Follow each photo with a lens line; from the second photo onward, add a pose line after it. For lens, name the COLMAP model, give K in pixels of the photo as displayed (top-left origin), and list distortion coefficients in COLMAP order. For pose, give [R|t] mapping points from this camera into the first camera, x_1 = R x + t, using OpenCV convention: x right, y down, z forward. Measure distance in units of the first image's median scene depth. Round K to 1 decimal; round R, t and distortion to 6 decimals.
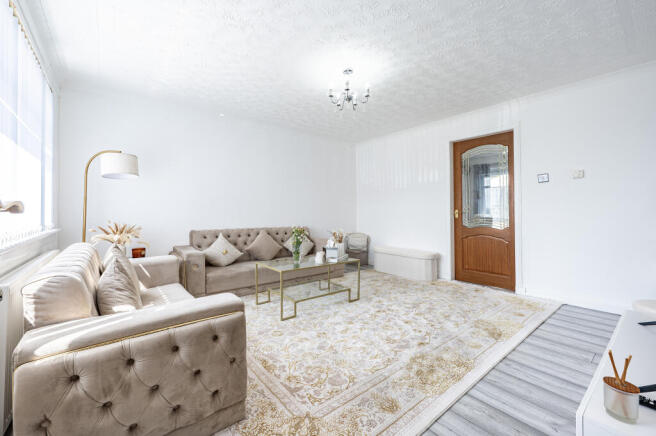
lens RADIAL K [[272.4, 0, 328.0], [0, 272.4, 218.0], [0, 0, 1]] dist [0.000891, -0.000102]
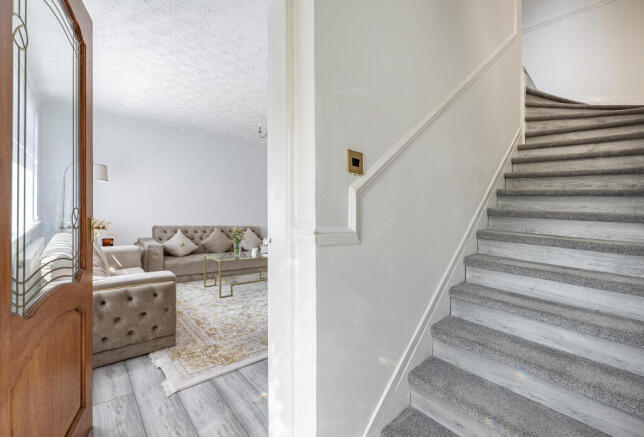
lens RADIAL K [[268.4, 0, 320.8], [0, 268.4, 233.5], [0, 0, 1]] dist [-0.001421, 0.000059]
pose [[0.996632, 0.048684, 0.065992, 0.217172], [-0.052728, 0.996745, 0.060992, -0.043466], [-0.062808, -0.064267, 0.995954, -0.314394]]
